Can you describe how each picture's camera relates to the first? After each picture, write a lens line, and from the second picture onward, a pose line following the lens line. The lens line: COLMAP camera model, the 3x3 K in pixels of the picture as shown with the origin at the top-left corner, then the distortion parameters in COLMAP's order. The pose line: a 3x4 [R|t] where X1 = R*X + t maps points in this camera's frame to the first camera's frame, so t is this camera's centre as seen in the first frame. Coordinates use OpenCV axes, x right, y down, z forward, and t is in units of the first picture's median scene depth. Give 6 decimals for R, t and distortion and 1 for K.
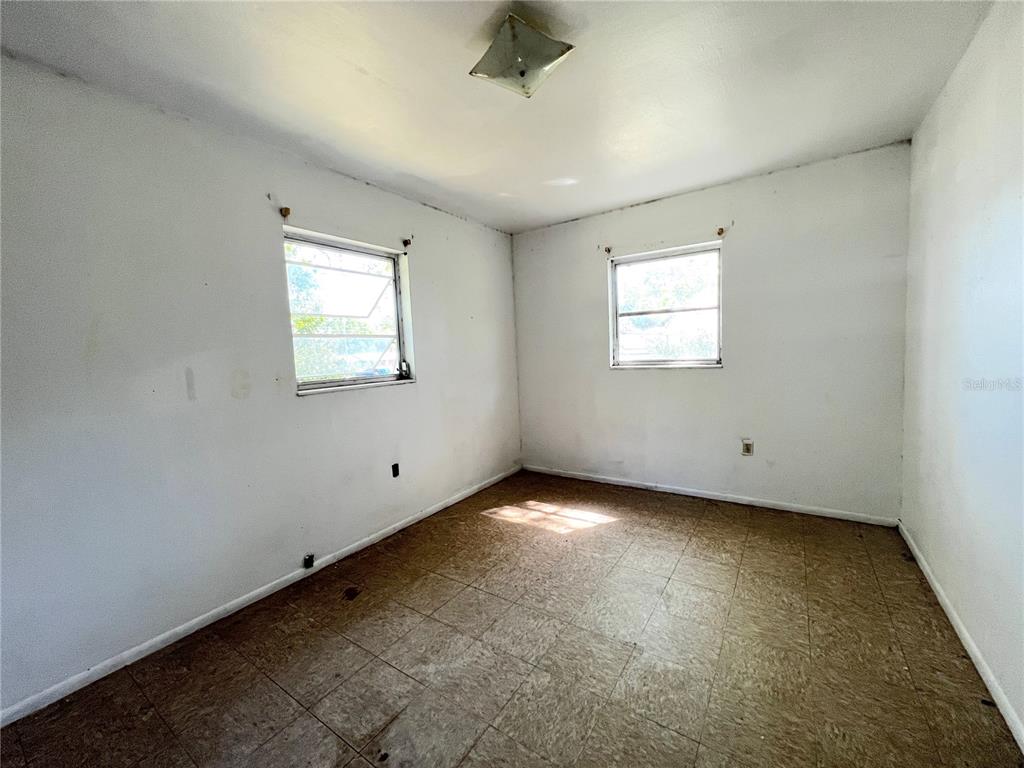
lens RADIAL K [[411.5, 0, 510.9], [0, 411.5, 381.6], [0, 0, 1]] dist [0.002178, 0.000078]
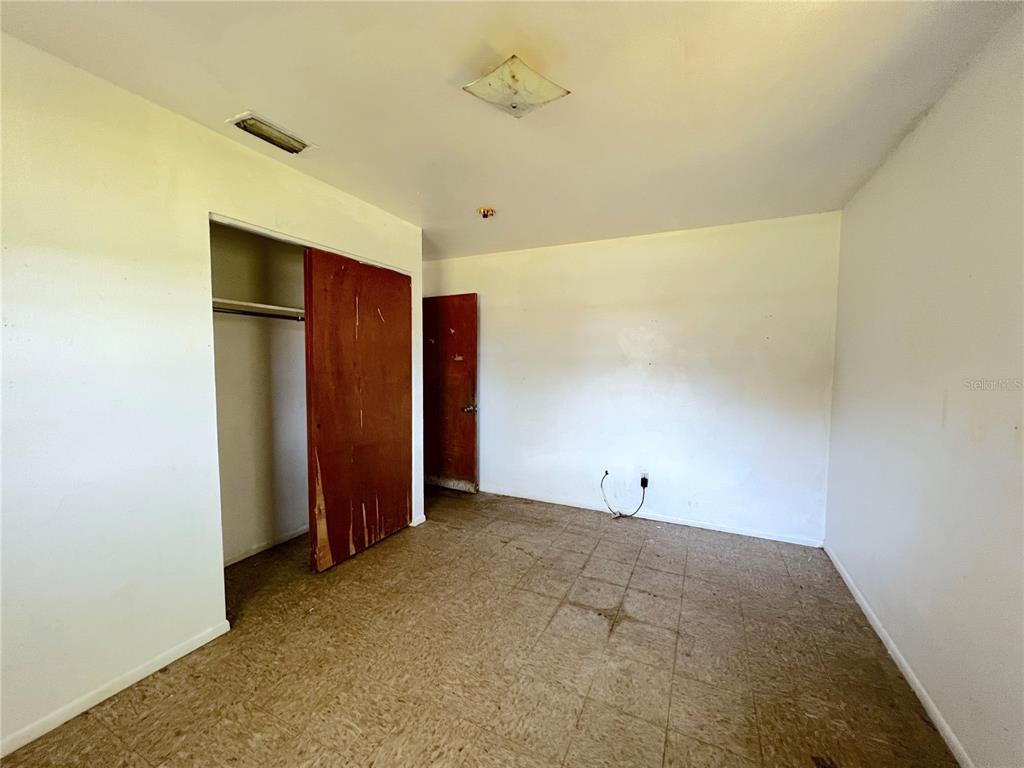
lens RADIAL K [[411.5, 0, 511.5], [0, 411.5, 384.4], [0, 0, 1]] dist [0.002178, 0.000078]
pose [[-0.987812, 0.047937, -0.148086, 0.181989], [0.027047, 0.989784, 0.139985, -0.190504], [0.153284, 0.134273, -0.979017, 1.768117]]
